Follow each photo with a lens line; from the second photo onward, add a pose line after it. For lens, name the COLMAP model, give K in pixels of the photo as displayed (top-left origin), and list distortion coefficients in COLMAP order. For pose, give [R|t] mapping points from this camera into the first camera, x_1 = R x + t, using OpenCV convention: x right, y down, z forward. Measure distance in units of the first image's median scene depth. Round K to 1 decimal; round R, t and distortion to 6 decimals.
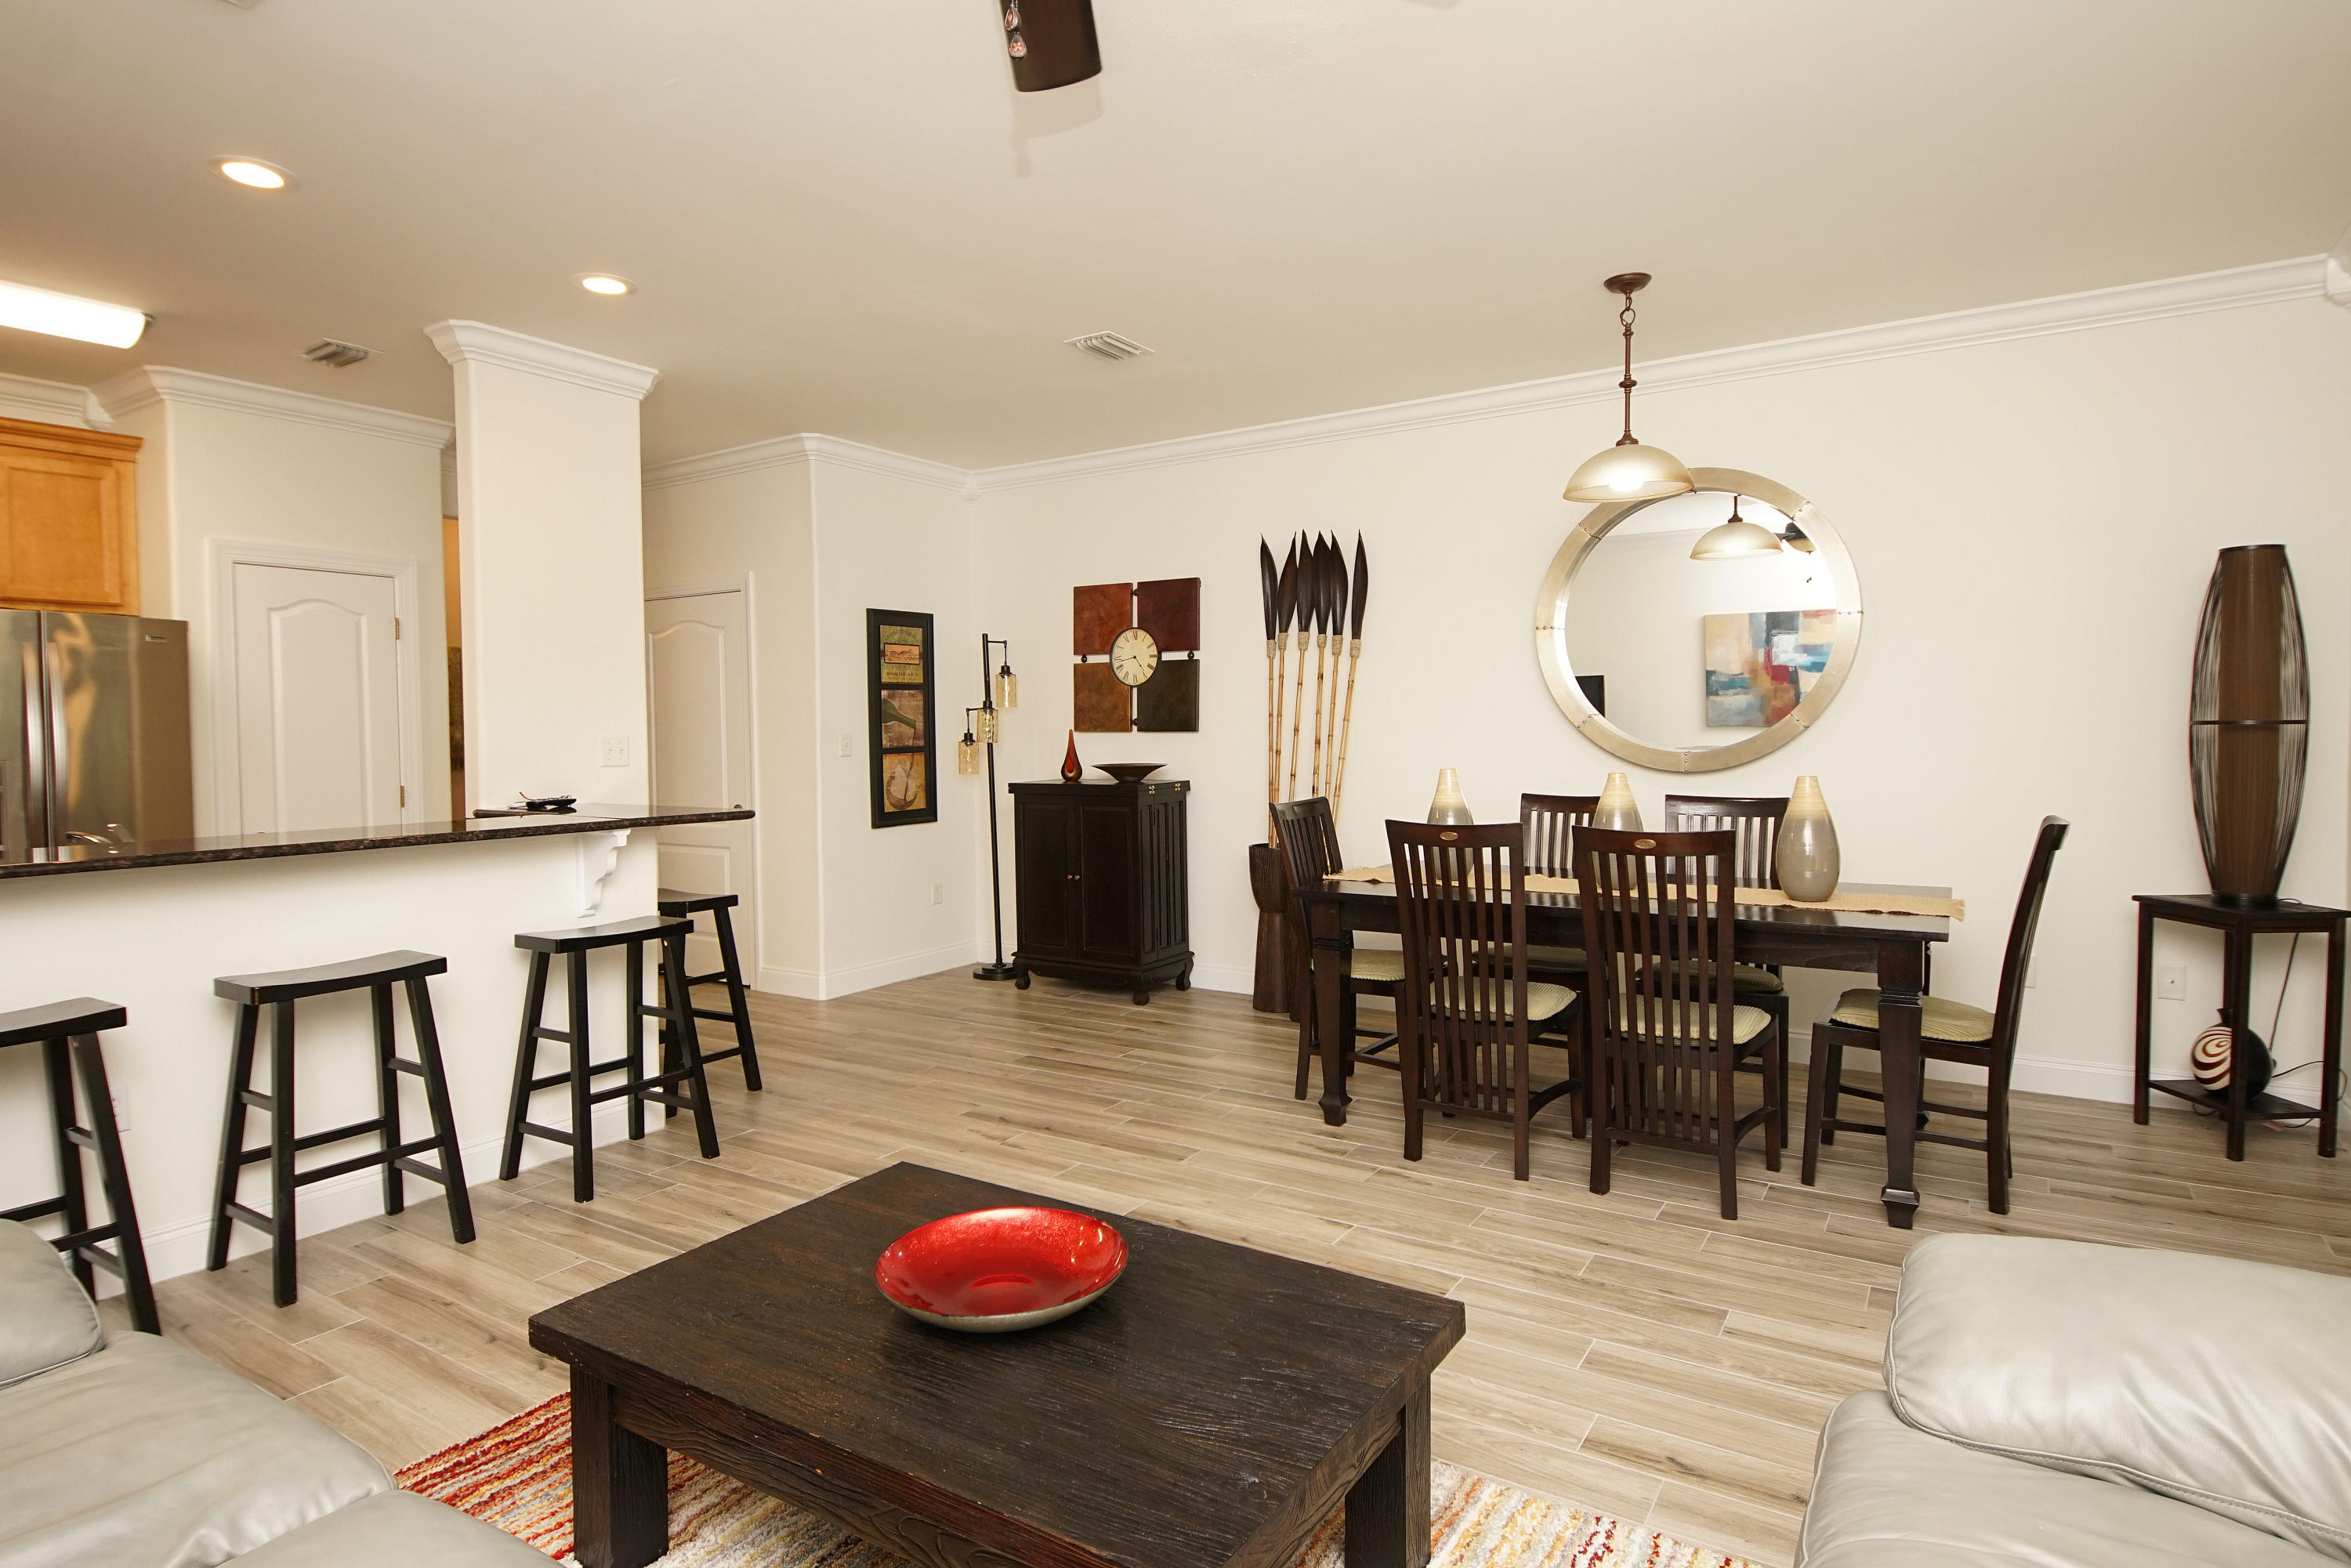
lens RADIAL K [[1255.9, 0, 1150.9], [0, 1255.9, 771.6], [0, 0, 1]] dist [0.029654, -0.026142]
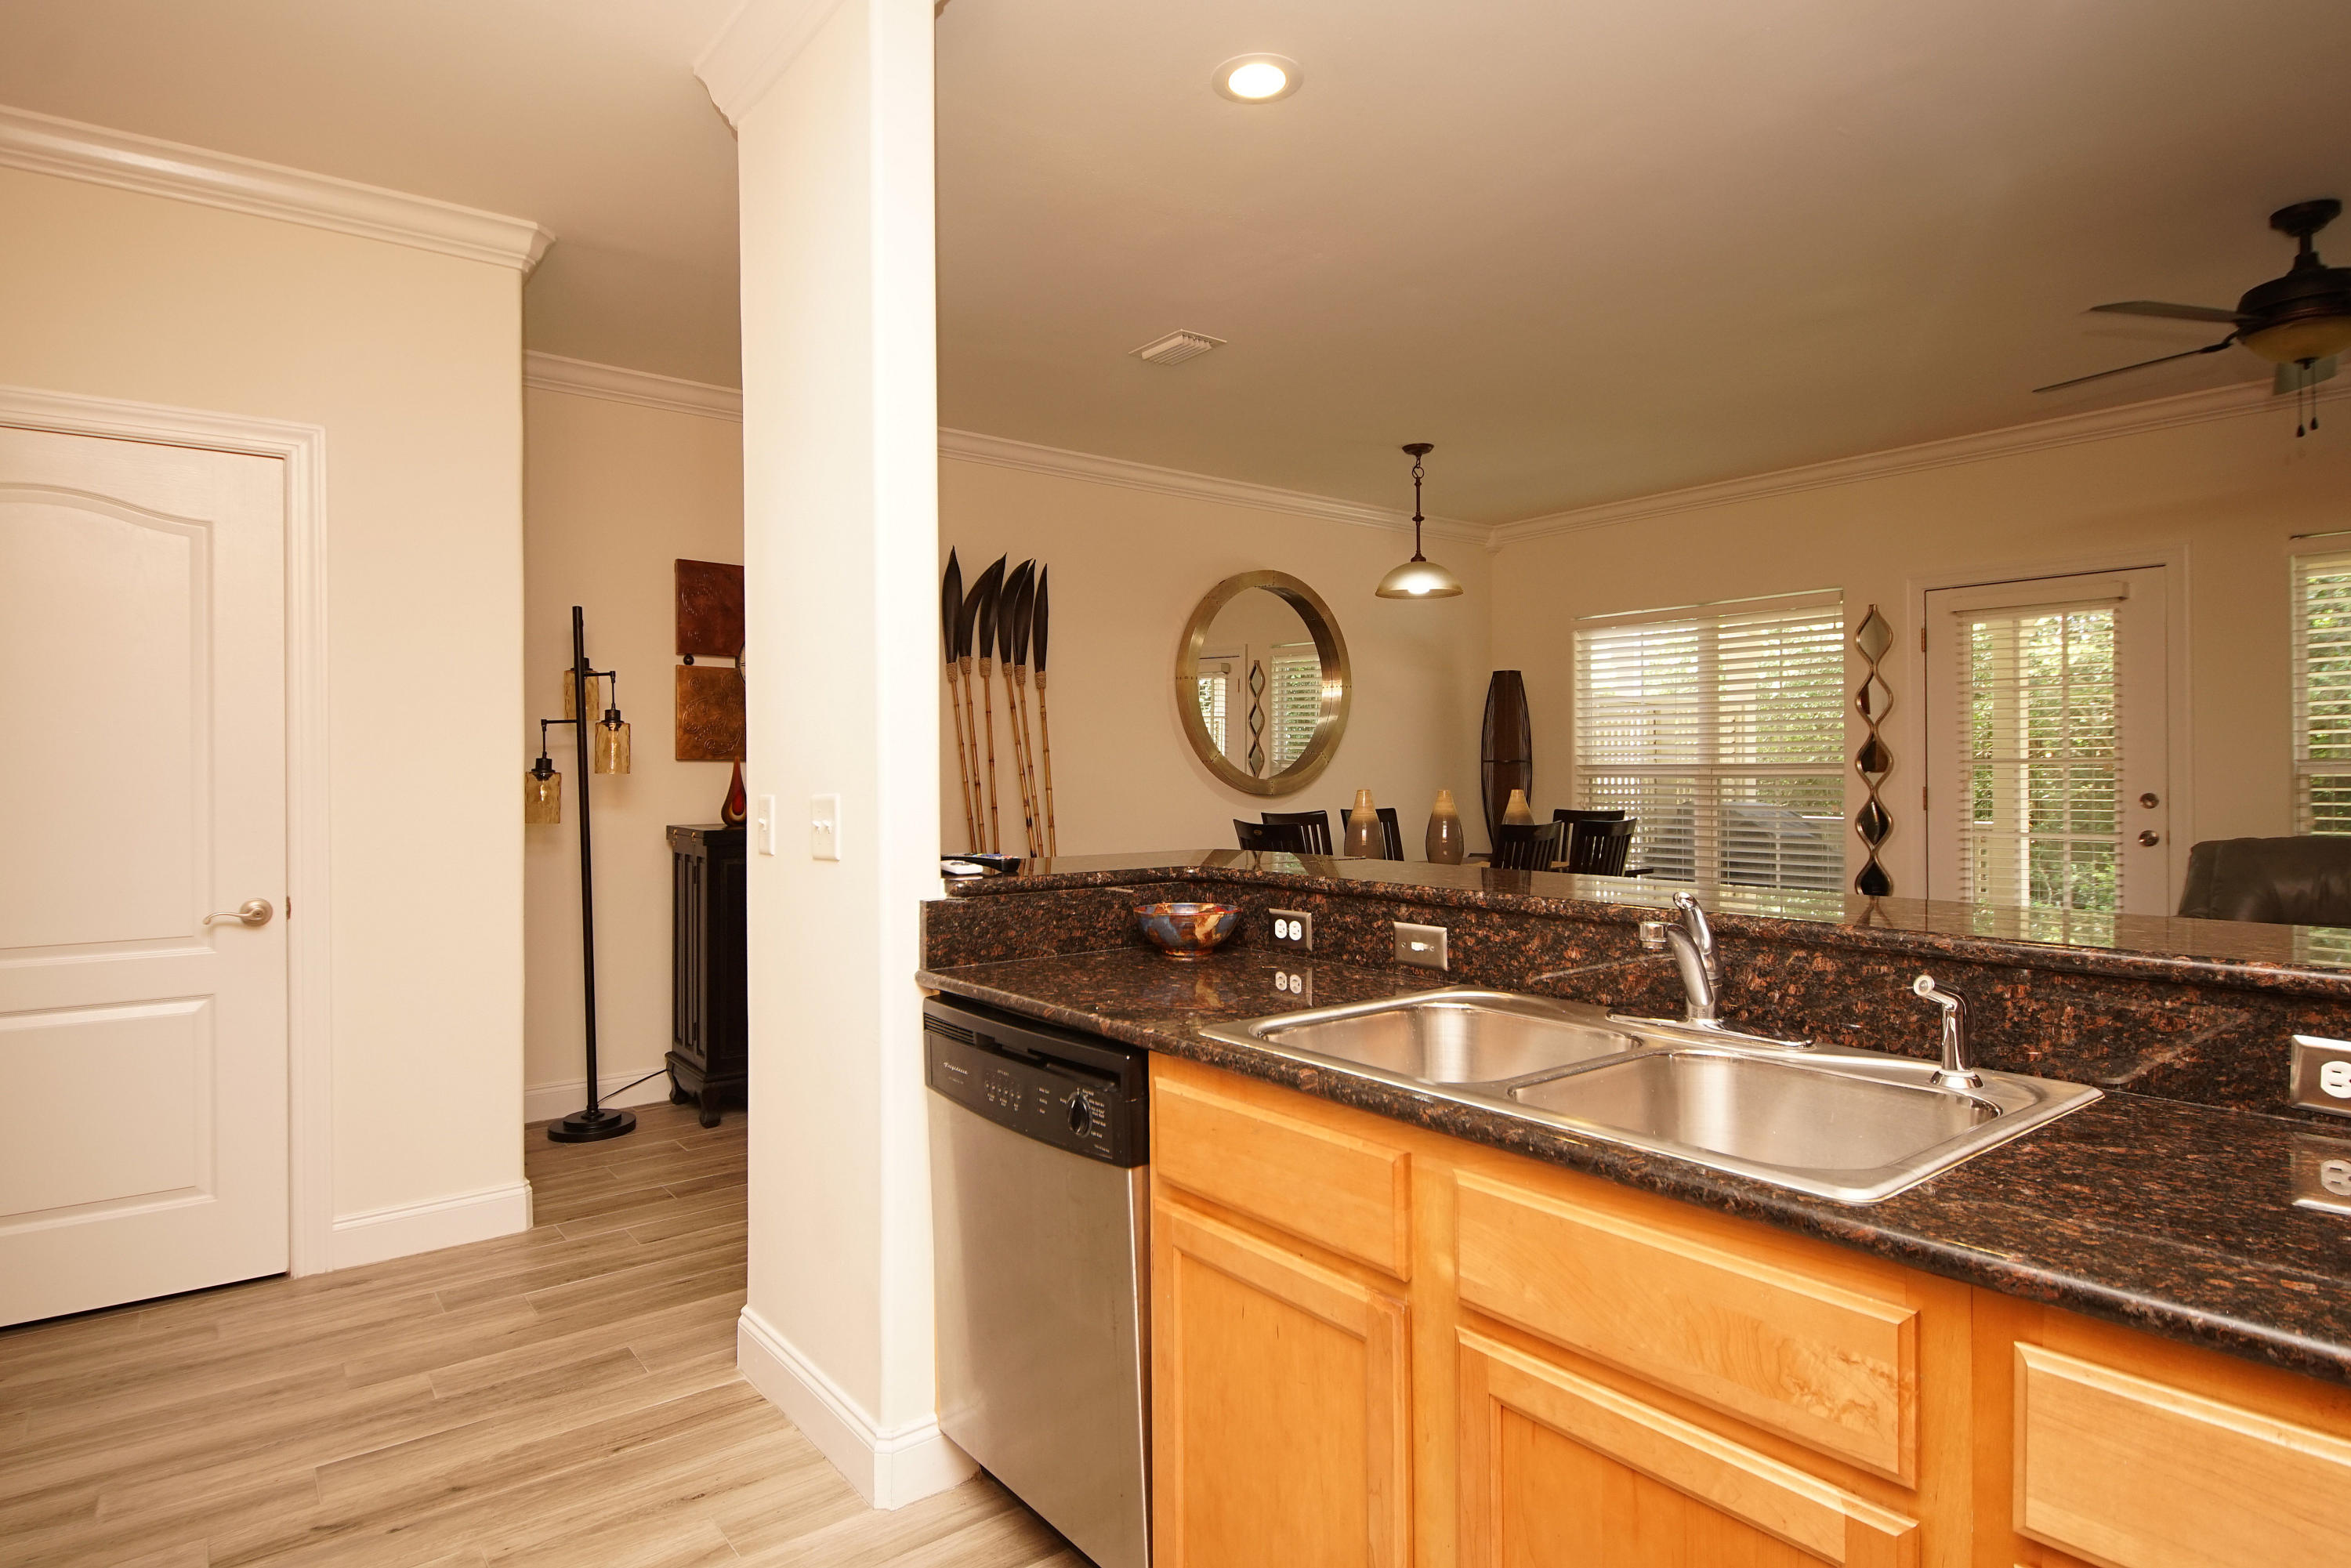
lens RADIAL K [[1259.4, 0, 1155.9], [0, 1259.4, 770.7], [0, 0, 1]] dist [0.038151, -0.038016]
pose [[0.326889, 0.010081, 0.945009, -0.882017], [0.034434, 0.999152, -0.022570, -0.000025], [-0.944435, 0.039919, 0.326264, 0.683007]]
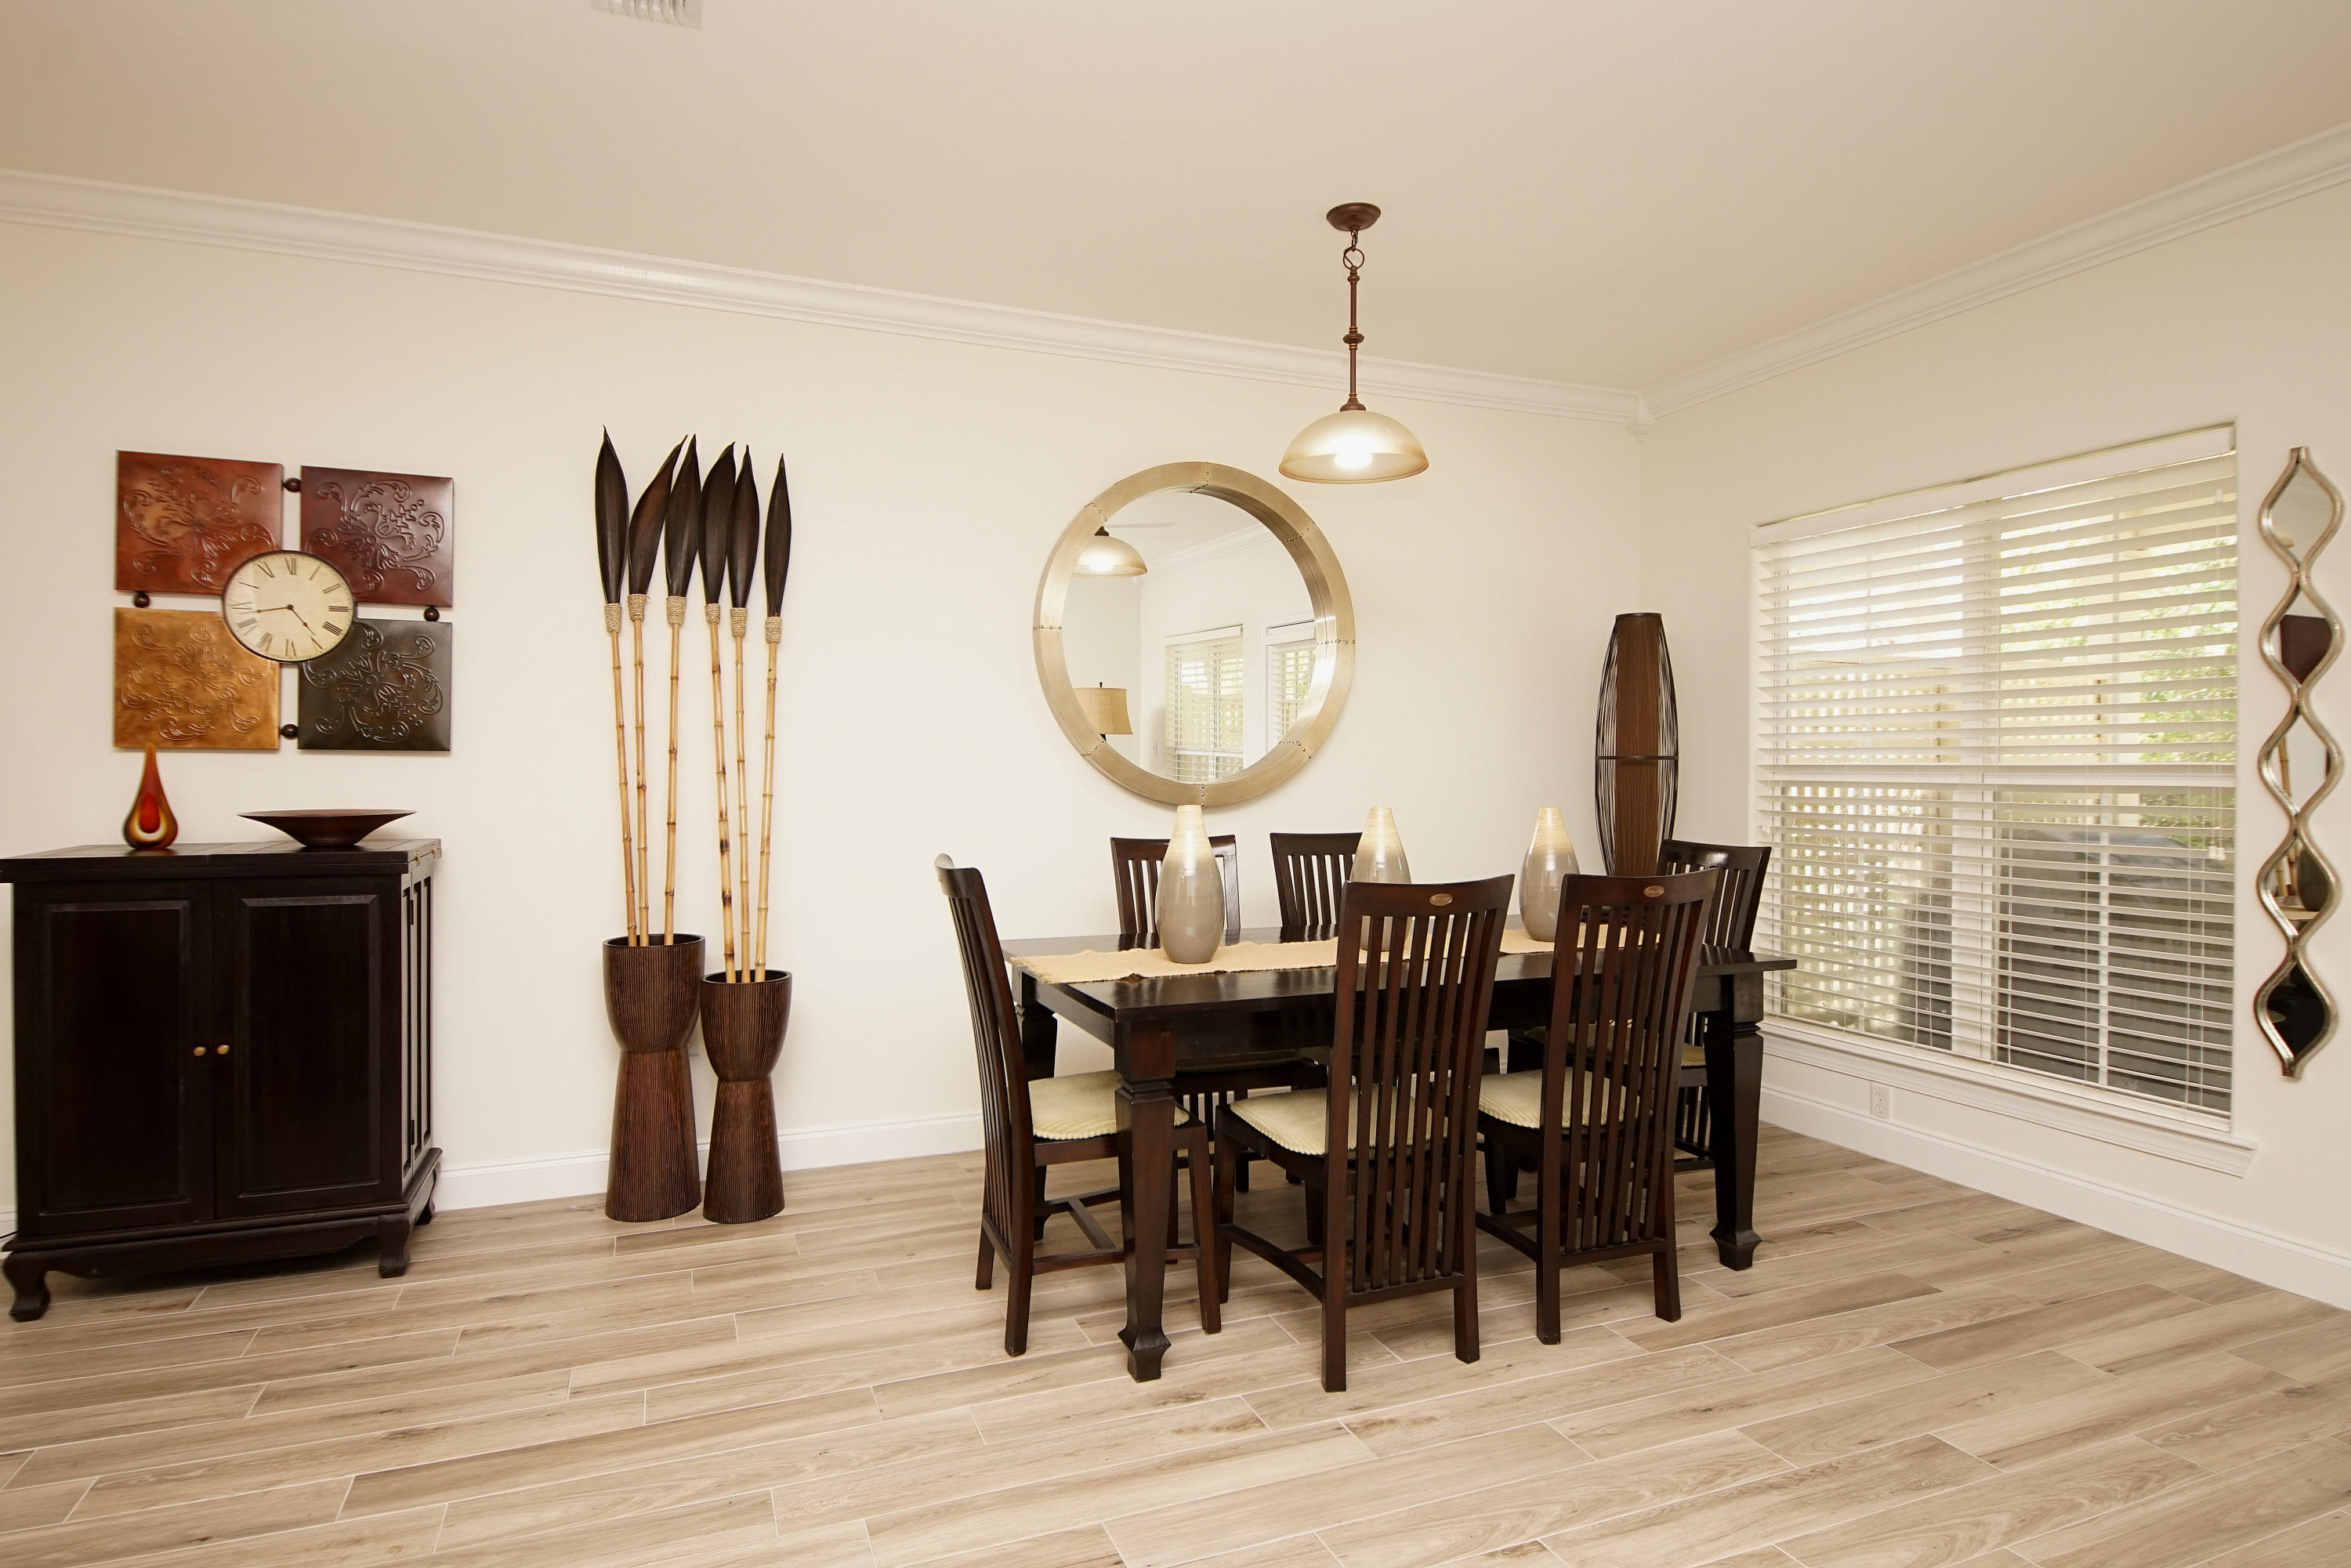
lens RADIAL K [[1259.4, 0, 1155.9], [0, 1259.4, 770.7], [0, 0, 1]] dist [0.038151, -0.038016]
pose [[0.576718, 0.009810, 0.816884, -0.309379], [0.019352, 0.999483, -0.025665, -0.003517], [-0.816714, 0.030610, 0.576230, 0.525729]]
